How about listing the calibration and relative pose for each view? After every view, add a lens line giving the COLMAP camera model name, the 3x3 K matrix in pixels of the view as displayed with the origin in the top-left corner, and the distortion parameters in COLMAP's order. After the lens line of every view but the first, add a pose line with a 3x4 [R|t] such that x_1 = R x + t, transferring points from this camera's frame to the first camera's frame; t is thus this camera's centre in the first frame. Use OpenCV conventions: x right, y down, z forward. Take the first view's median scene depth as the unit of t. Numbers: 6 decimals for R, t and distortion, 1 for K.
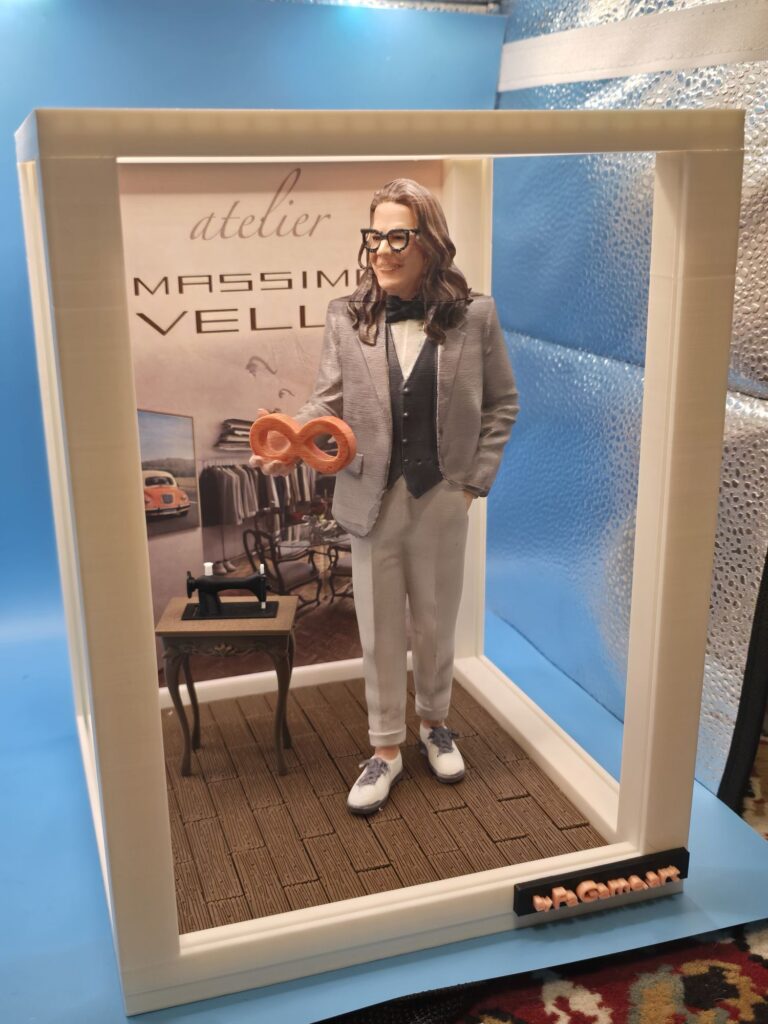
lens RADIAL K [[1140.8, 0, 368.0], [0, 1140.8, 529.2], [0, 0, 1]] dist [0.101544, -0.325537]
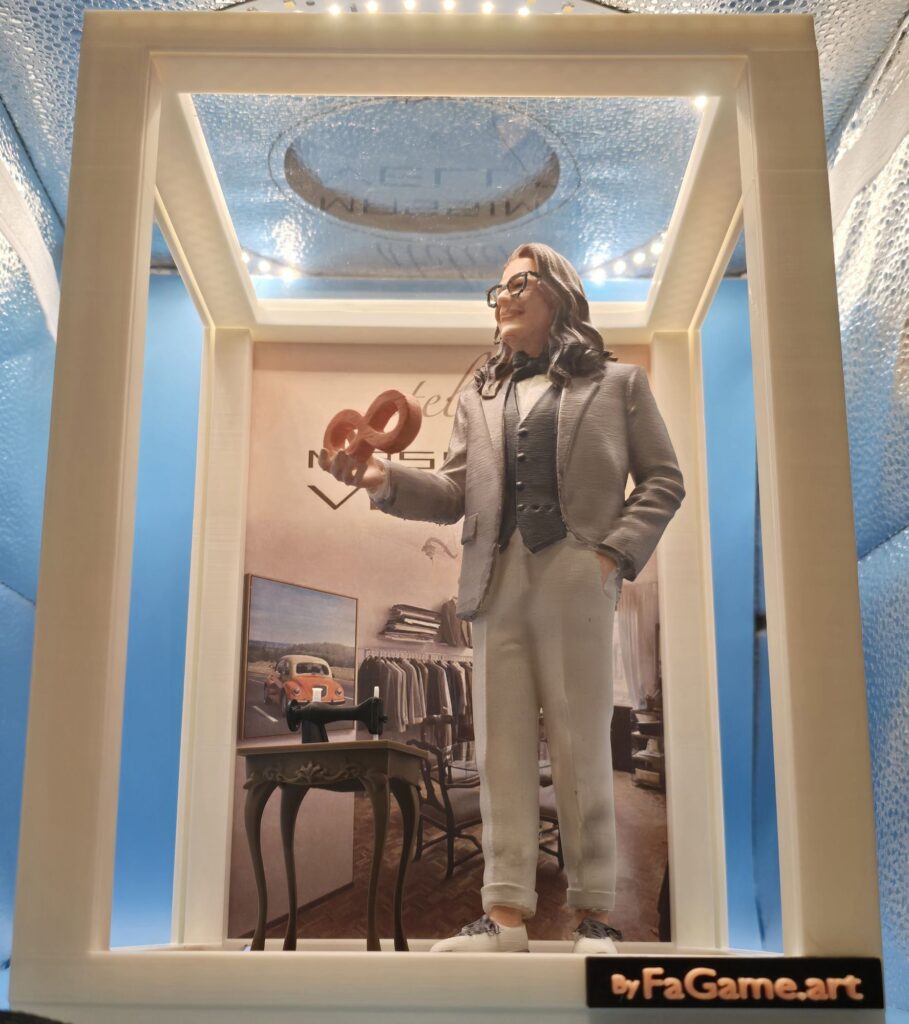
lens RADIAL K [[1359.2, 0, 452.1], [0, 1359.2, 553.5], [0, 0, 1]] dist [0.174296, -0.580805]
pose [[0.951081, -0.057670, -0.303510, 0.268660], [-0.113826, 0.847898, -0.517796, 0.462093], [0.287207, 0.527014, 0.799855, 0.180659]]
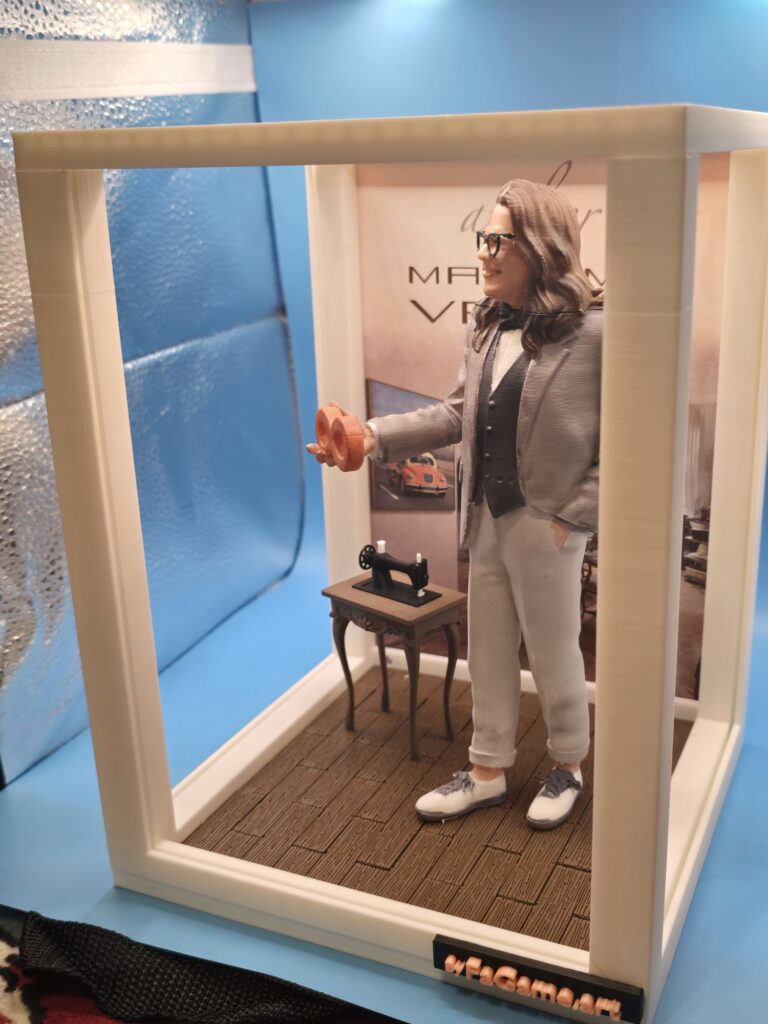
lens RADIAL K [[1140.8, 0, 368.0], [0, 1140.8, 529.2], [0, 0, 1]] dist [0.101544, -0.325537]
pose [[0.728005, 0.206653, -0.653684, 0.549171], [-0.186222, 0.977246, 0.101547, -0.087944], [0.659795, 0.047804, 0.749923, 0.205380]]
